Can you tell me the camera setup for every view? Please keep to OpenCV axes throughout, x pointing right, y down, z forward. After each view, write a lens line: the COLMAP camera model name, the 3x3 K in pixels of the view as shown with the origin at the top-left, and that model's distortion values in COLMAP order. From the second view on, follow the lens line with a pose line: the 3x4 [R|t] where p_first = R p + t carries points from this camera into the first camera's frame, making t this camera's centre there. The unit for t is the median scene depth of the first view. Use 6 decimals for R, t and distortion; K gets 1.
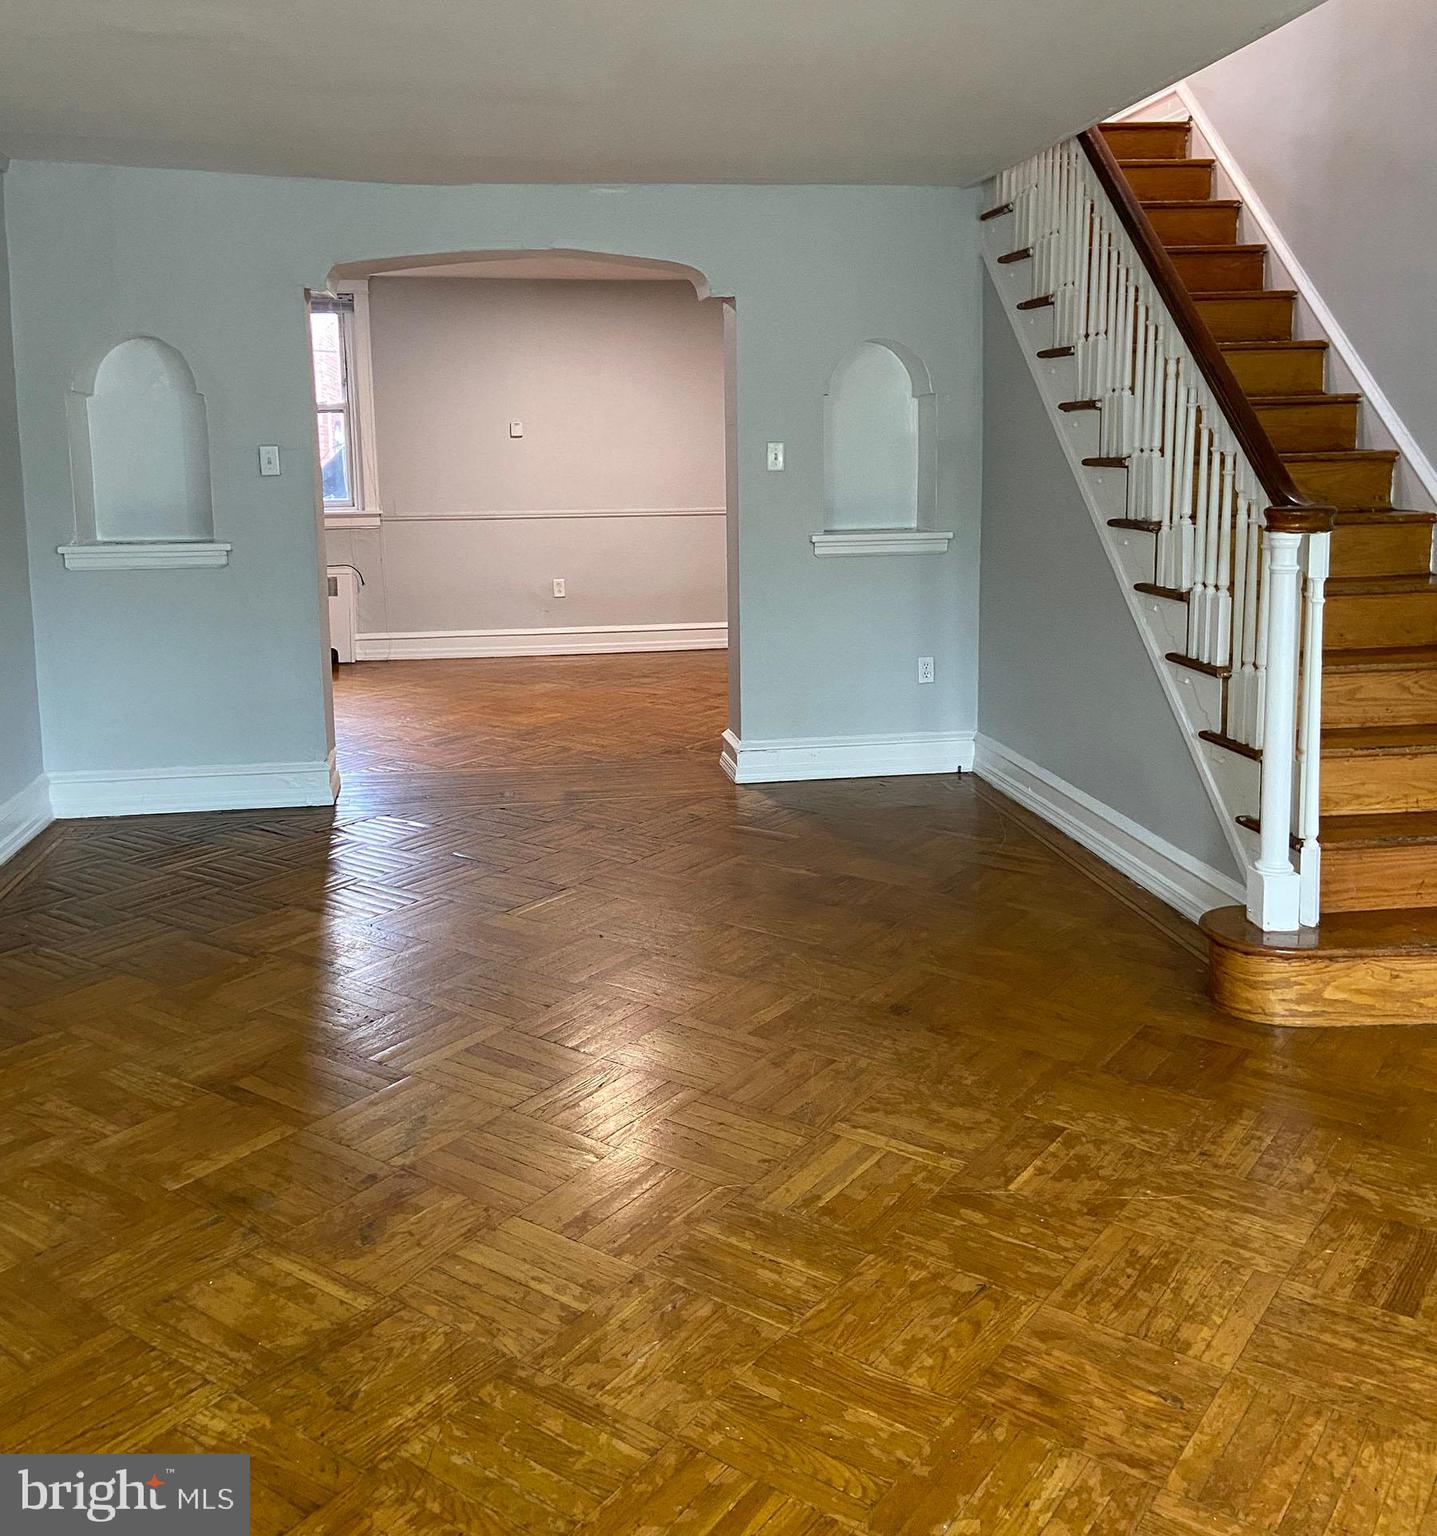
lens RADIAL K [[1467.0, 0, 701.8], [0, 1467.0, 586.7], [0, 0, 1]] dist [0.023784, 0.000000]
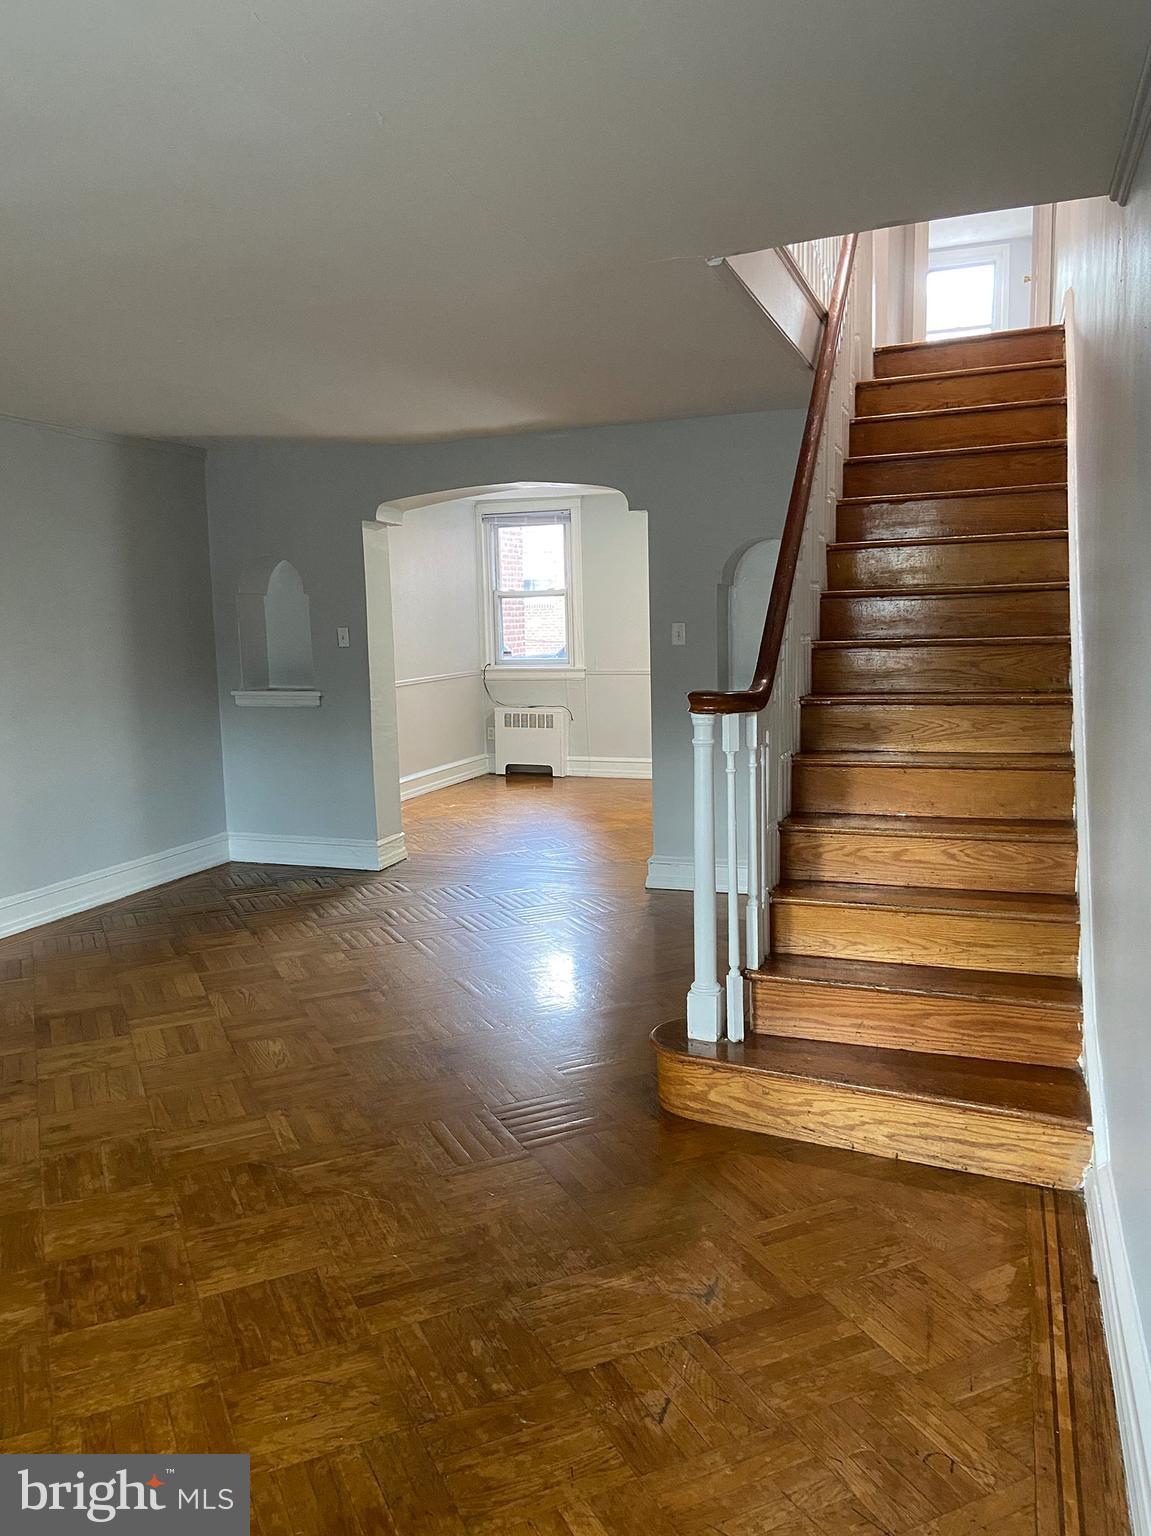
lens RADIAL K [[1158.2, 0, 578.0], [0, 1158.2, 728.7], [0, 0, 1]] dist [0.080043, -0.123409]
pose [[0.879946, 0.043320, -0.473094, 0.766191], [-0.038988, 0.999060, 0.018963, -0.038663], [0.473471, 0.001759, 0.880808, 0.106349]]
